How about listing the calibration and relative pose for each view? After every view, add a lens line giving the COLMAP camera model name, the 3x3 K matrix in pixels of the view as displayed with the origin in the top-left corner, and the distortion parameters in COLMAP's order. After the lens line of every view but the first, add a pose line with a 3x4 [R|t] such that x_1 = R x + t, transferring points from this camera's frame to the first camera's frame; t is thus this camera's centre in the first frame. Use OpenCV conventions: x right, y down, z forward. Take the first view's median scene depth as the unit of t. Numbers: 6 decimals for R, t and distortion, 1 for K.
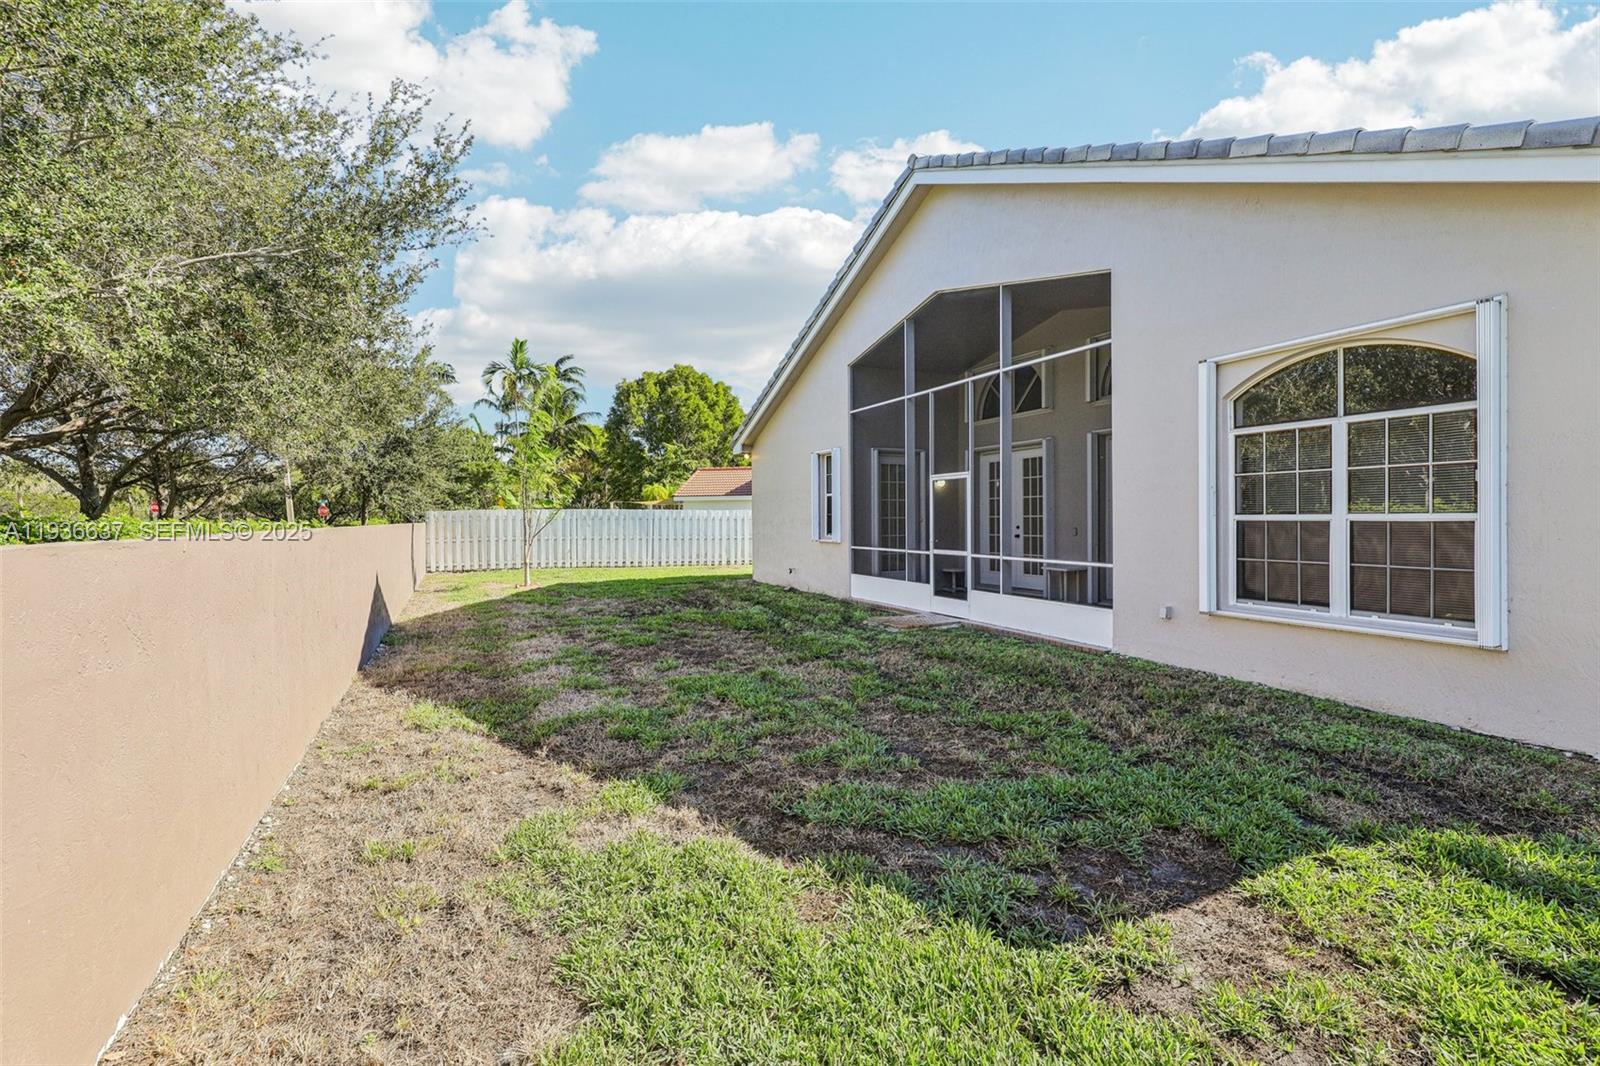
lens RADIAL K [[731.1, 0, 804.7], [0, 731.1, 531.1], [0, 0, 1]] dist [-0.000014, -0.000244]
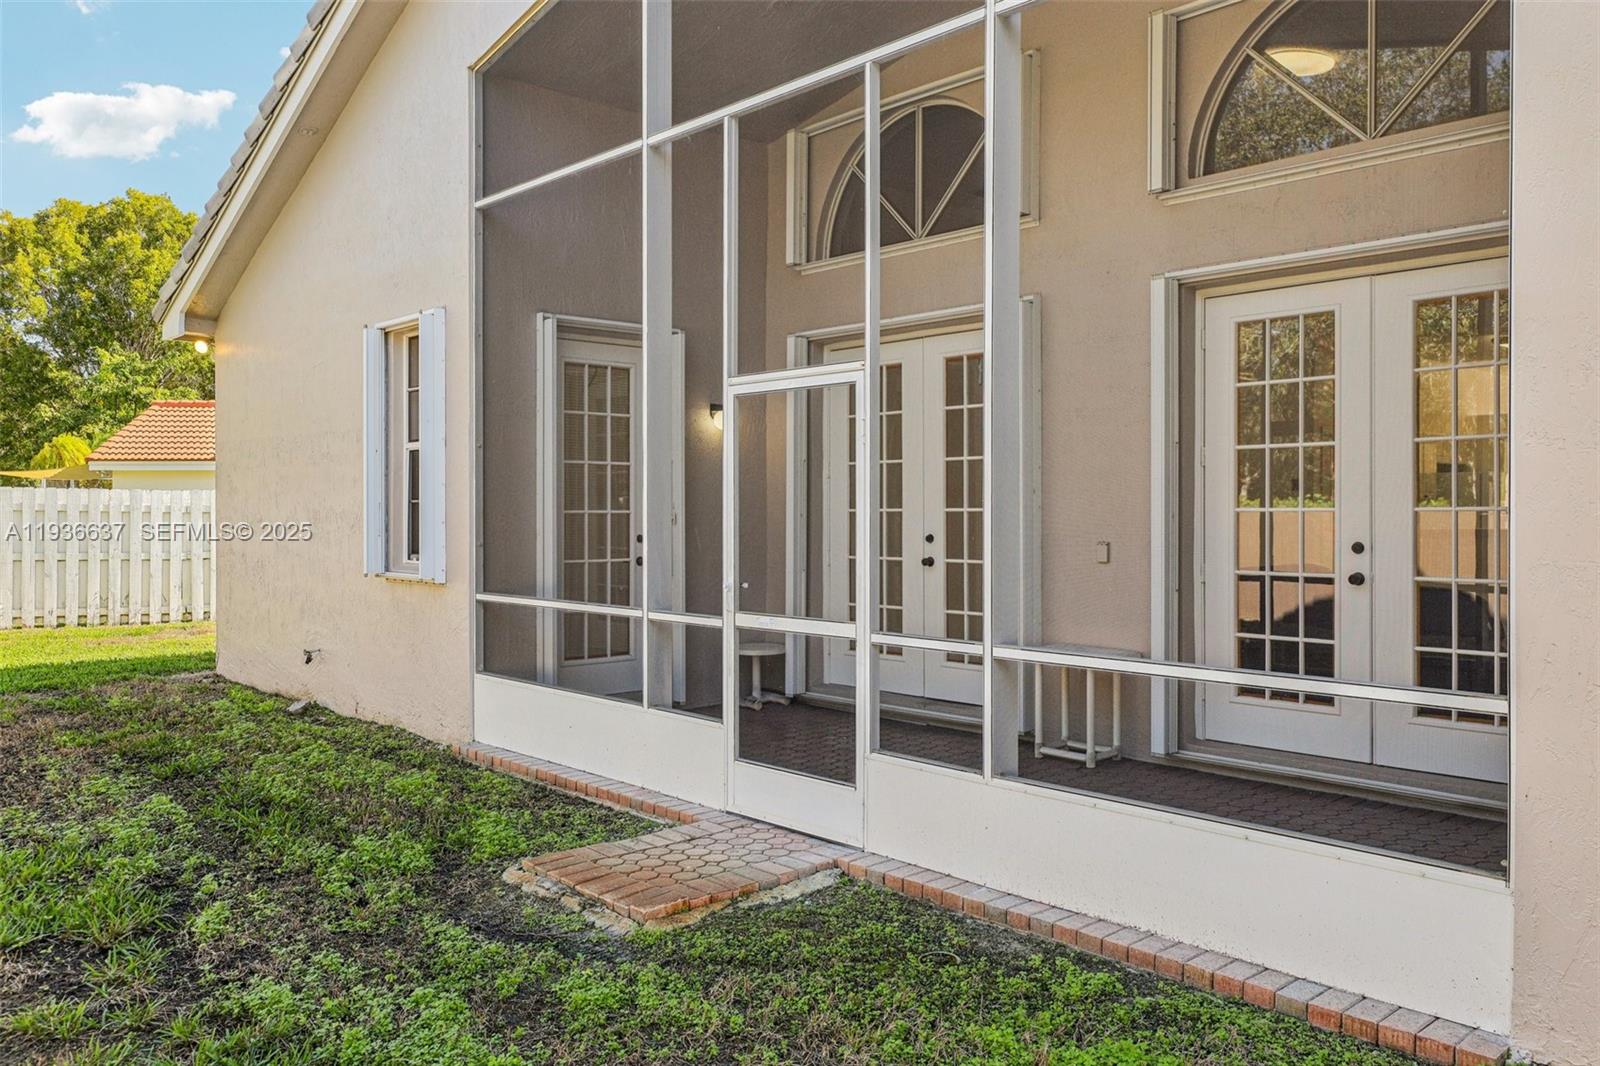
lens RADIAL K [[1228.6, 0, 800.9], [0, 1228.6, 512.5], [0, 0, 1]] dist [-0.002760, -0.001969]
pose [[0.954774, 0.004811, 0.297293, 0.037050], [-0.000036, 0.999871, -0.016063, -0.008301], [-0.297332, 0.015326, 0.954651, 0.398154]]
